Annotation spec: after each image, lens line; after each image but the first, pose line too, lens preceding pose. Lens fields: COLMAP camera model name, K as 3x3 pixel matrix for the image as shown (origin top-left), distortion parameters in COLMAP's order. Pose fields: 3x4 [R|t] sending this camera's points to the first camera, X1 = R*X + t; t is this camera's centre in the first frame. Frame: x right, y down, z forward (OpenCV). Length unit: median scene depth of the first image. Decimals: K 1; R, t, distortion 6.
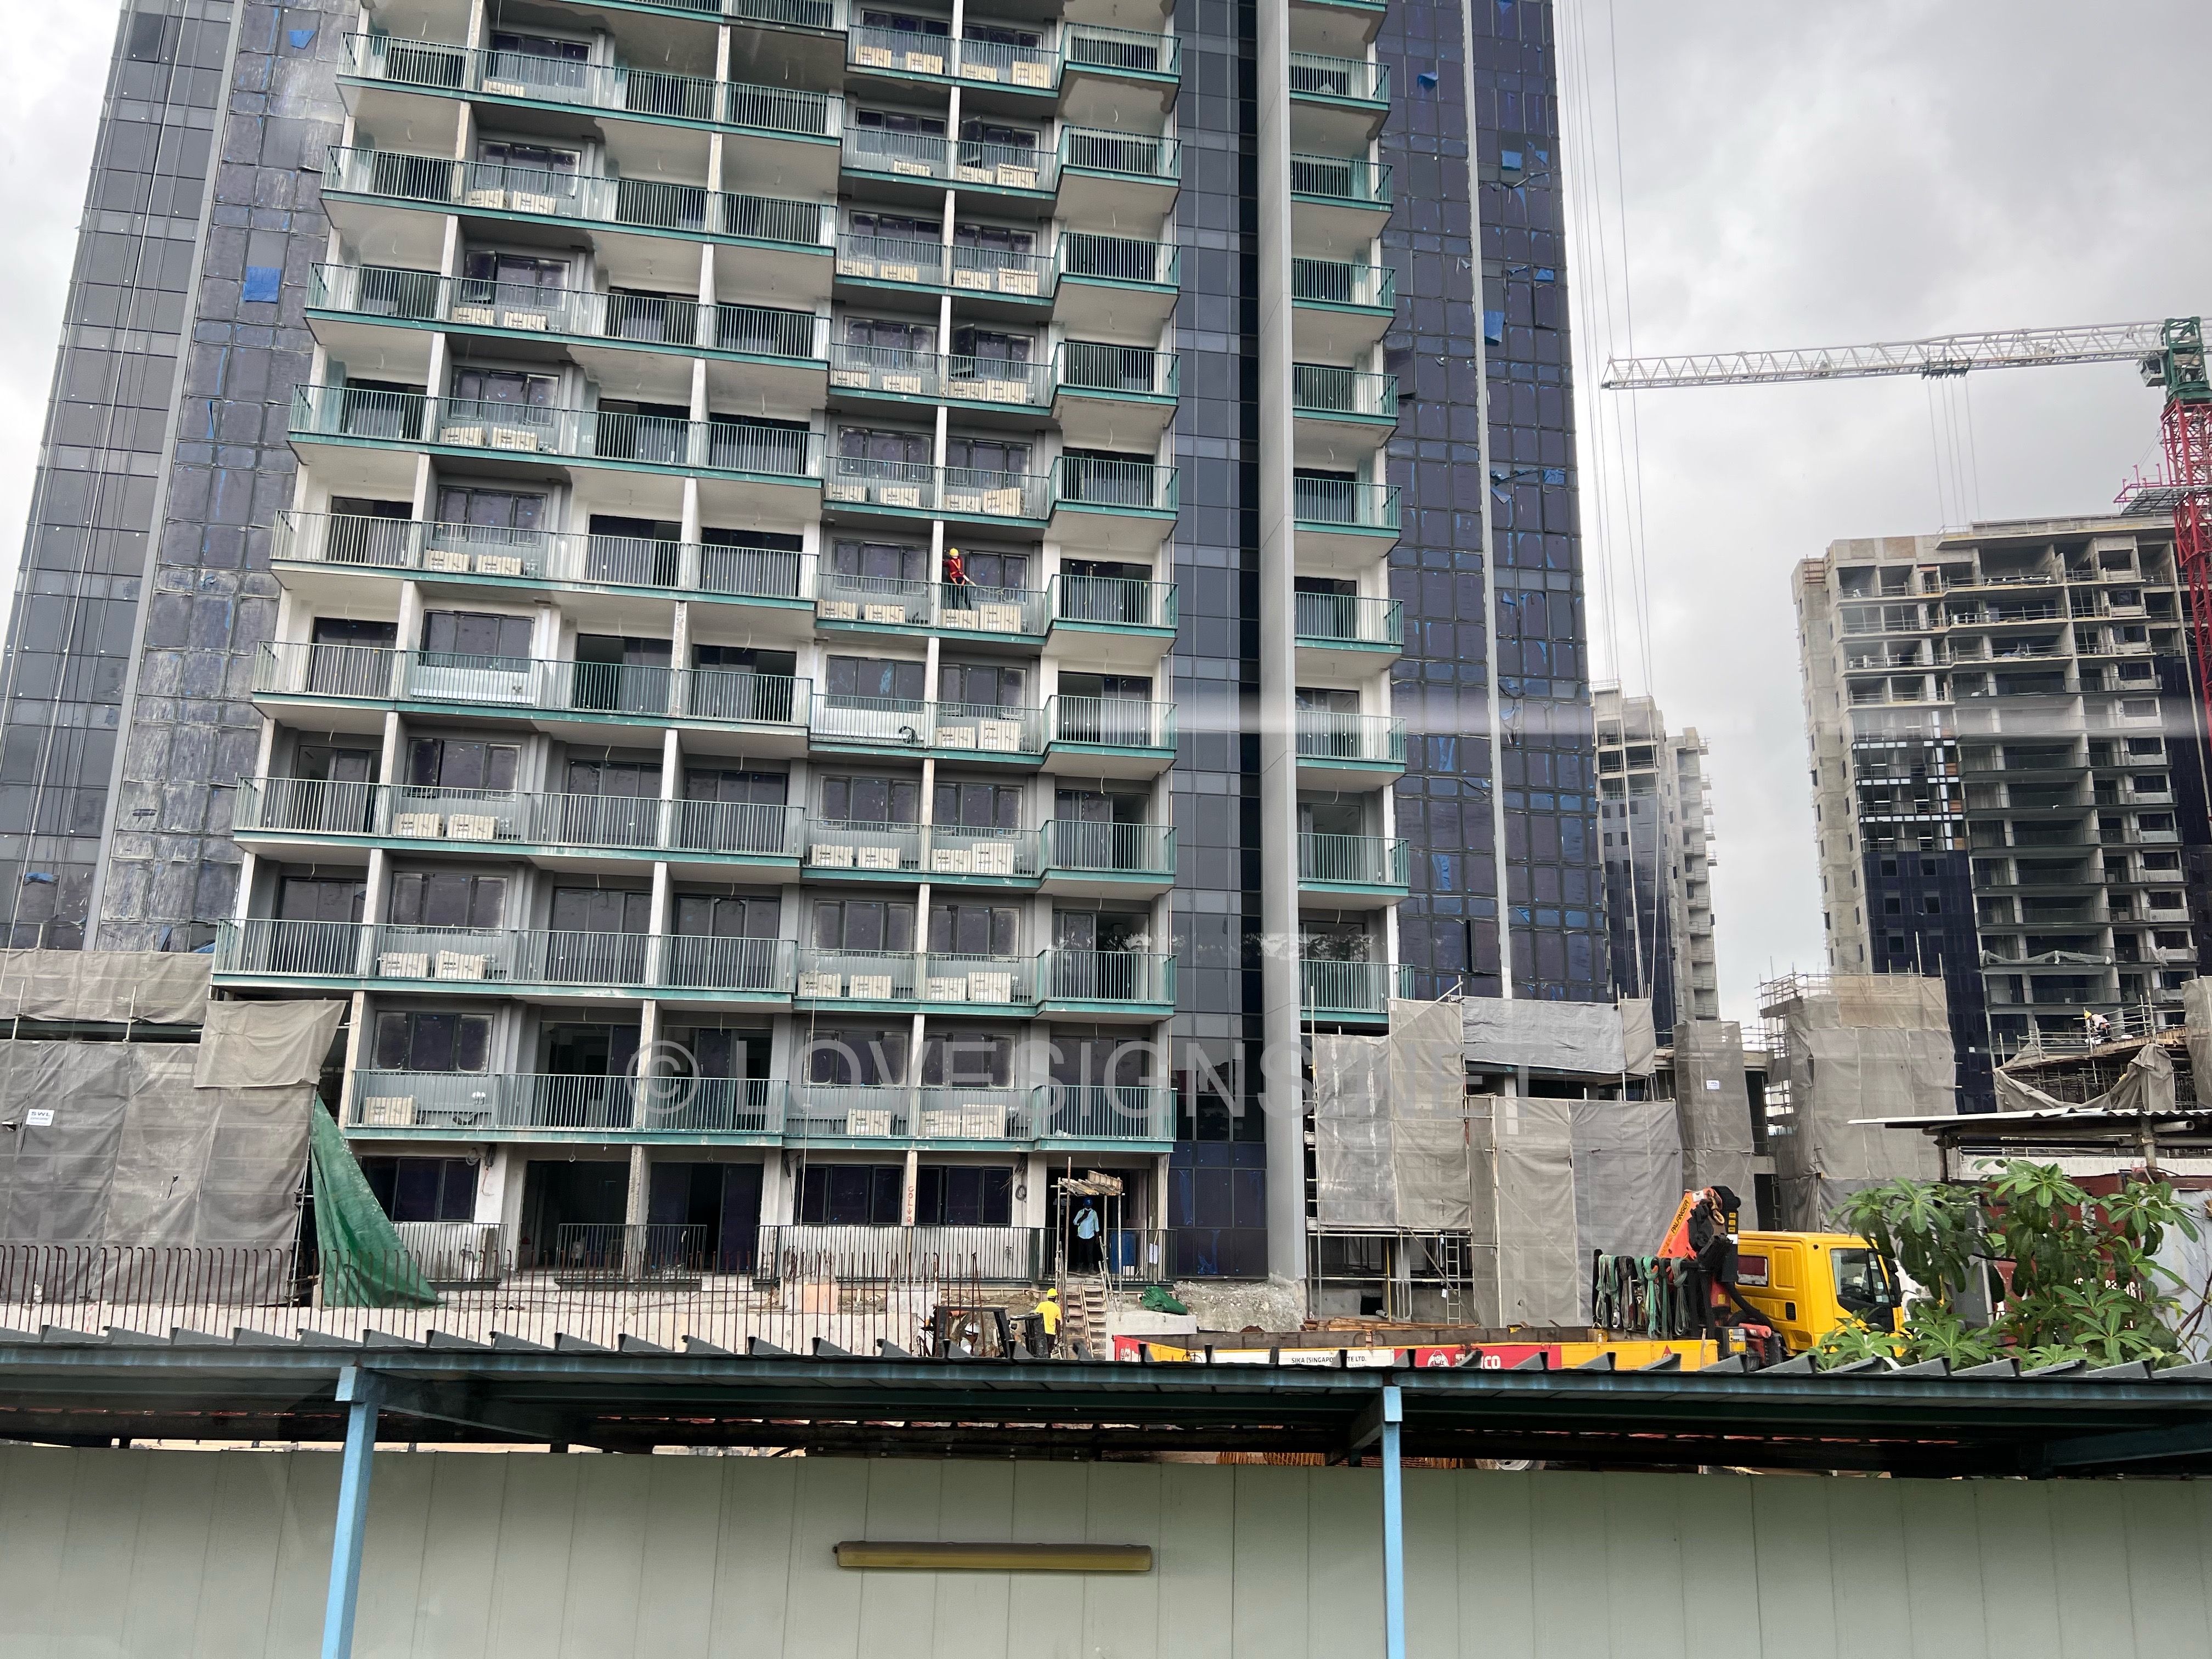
lens RADIAL K [[1584.4, 0, 1106.0], [0, 1584.4, 829.5], [0, 0, 1]] dist [0.018981, -0.004193]
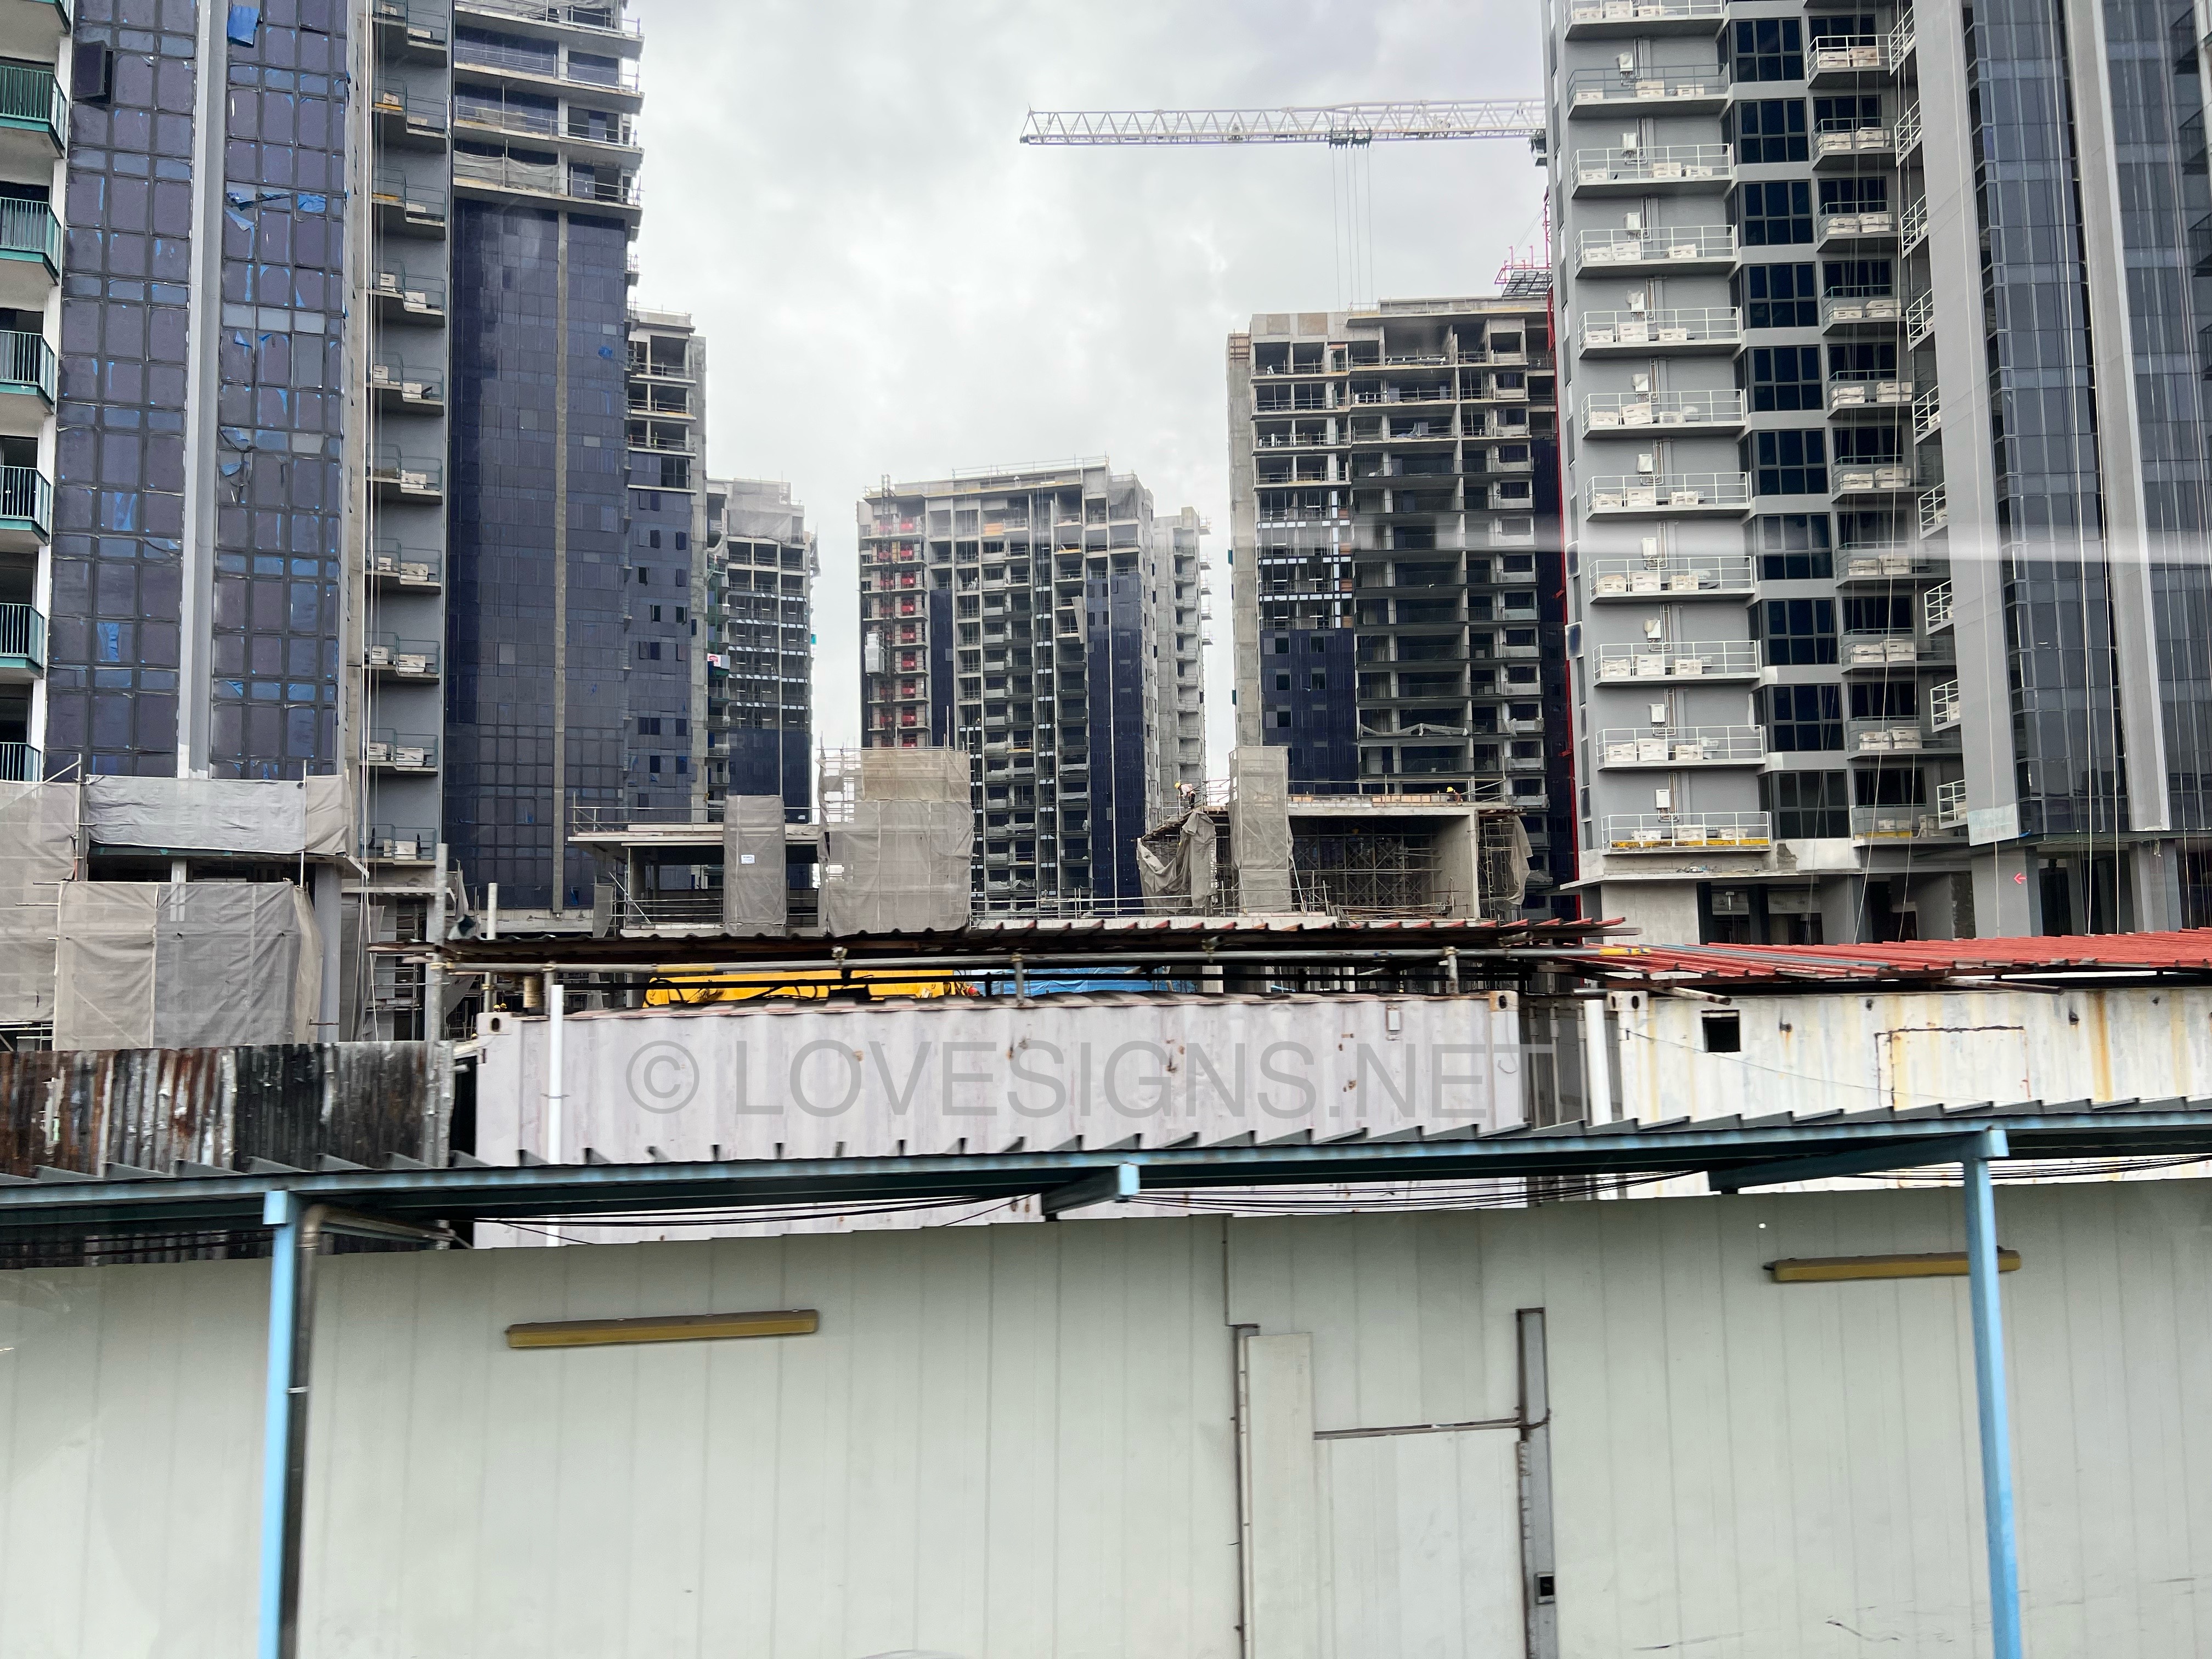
lens RADIAL K [[1584.4, 0, 1106.0], [0, 1584.4, 829.5], [0, 0, 1]] dist [0.018981, -0.004193]
pose [[0.987952, -0.020330, 0.153418, 0.218695], [-0.000702, 0.990735, 0.135807, 0.002973], [-0.154757, -0.134279, 0.978785, -0.003454]]
